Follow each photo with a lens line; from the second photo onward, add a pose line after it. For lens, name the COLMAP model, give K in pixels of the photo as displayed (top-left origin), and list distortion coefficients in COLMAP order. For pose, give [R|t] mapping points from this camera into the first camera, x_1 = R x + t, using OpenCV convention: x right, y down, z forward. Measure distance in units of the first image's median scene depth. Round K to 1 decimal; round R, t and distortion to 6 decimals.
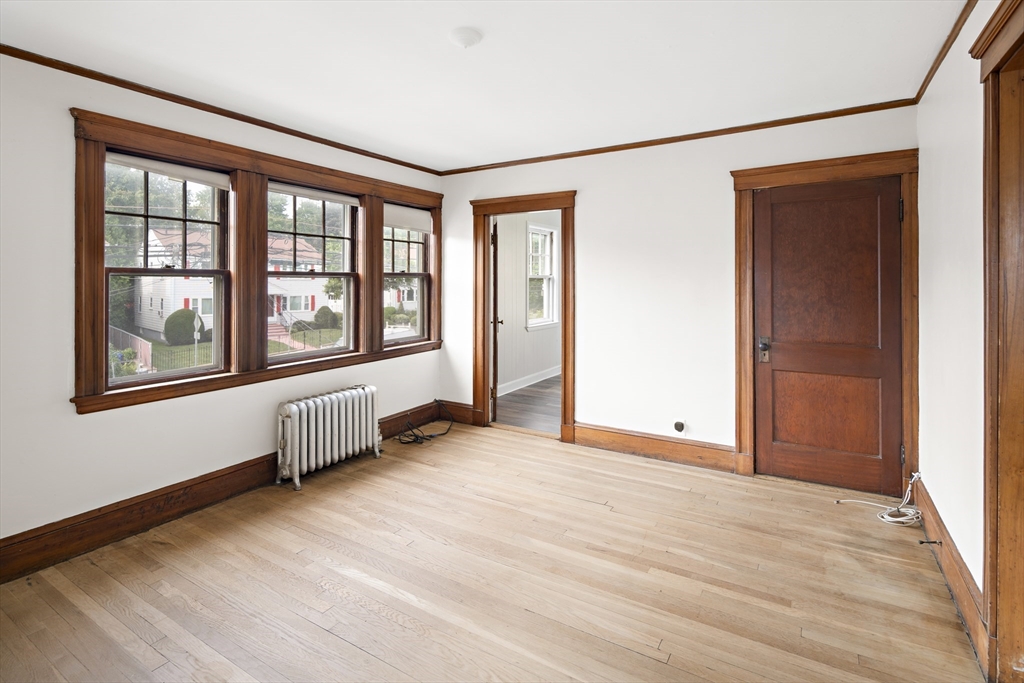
lens RADIAL K [[530.3, 0, 514.4], [0, 530.3, 275.9], [0, 0, 1]] dist [0.000118, -0.000285]
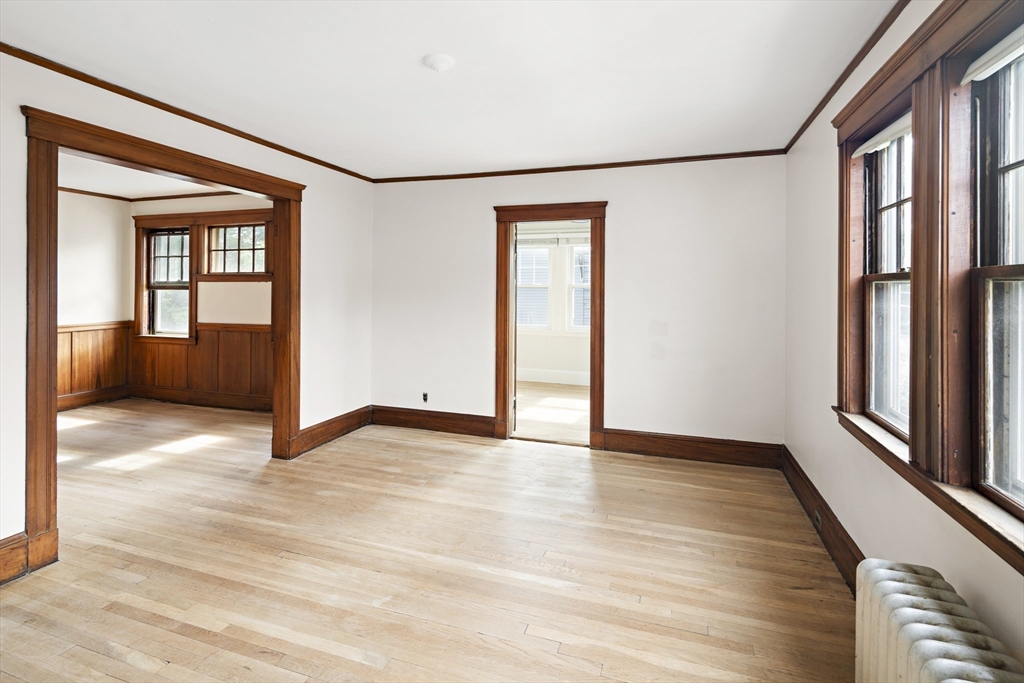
lens RADIAL K [[507.6, 0, 521.4], [0, 507.6, 292.3], [0, 0, 1]] dist [0.004759, 0.000098]
pose [[-0.973658, -0.004221, -0.227973, -0.018822], [-0.003718, 0.999990, -0.002636, 0.015812], [0.227981, -0.001719, -0.973664, 1.715520]]
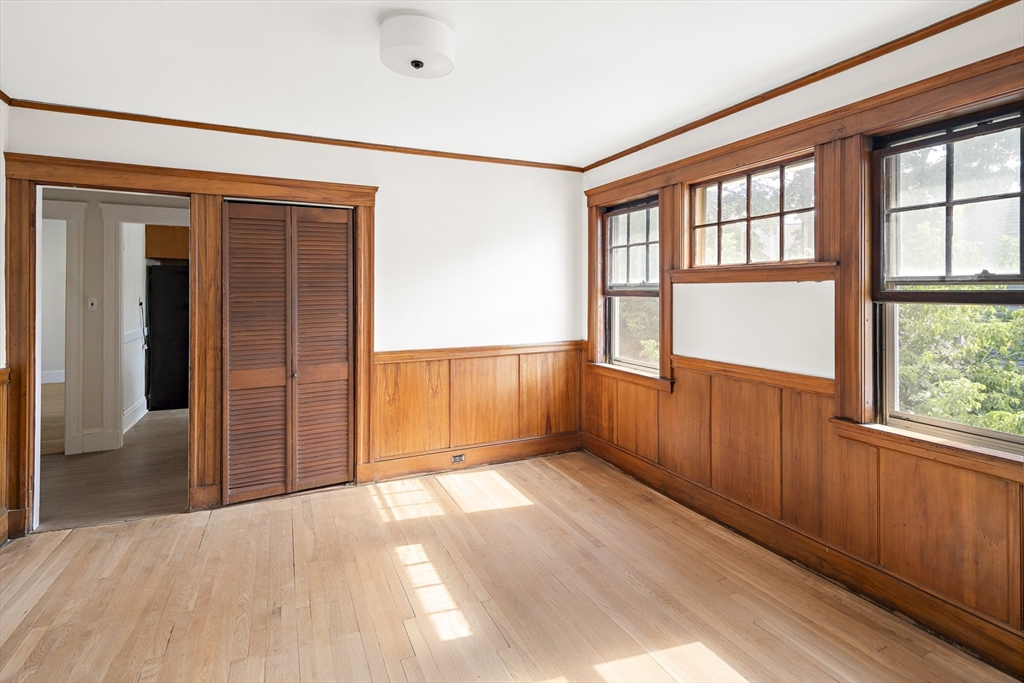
lens RADIAL K [[517.9, 0, 505.8], [0, 517.9, 287.8], [0, 0, 1]] dist [0.002276, -0.000240]
pose [[-0.829070, 0.005867, 0.559115, 0.462472], [0.000957, 0.999958, -0.009073, -0.008800], [-0.559145, -0.006987, -0.829041, 0.569085]]
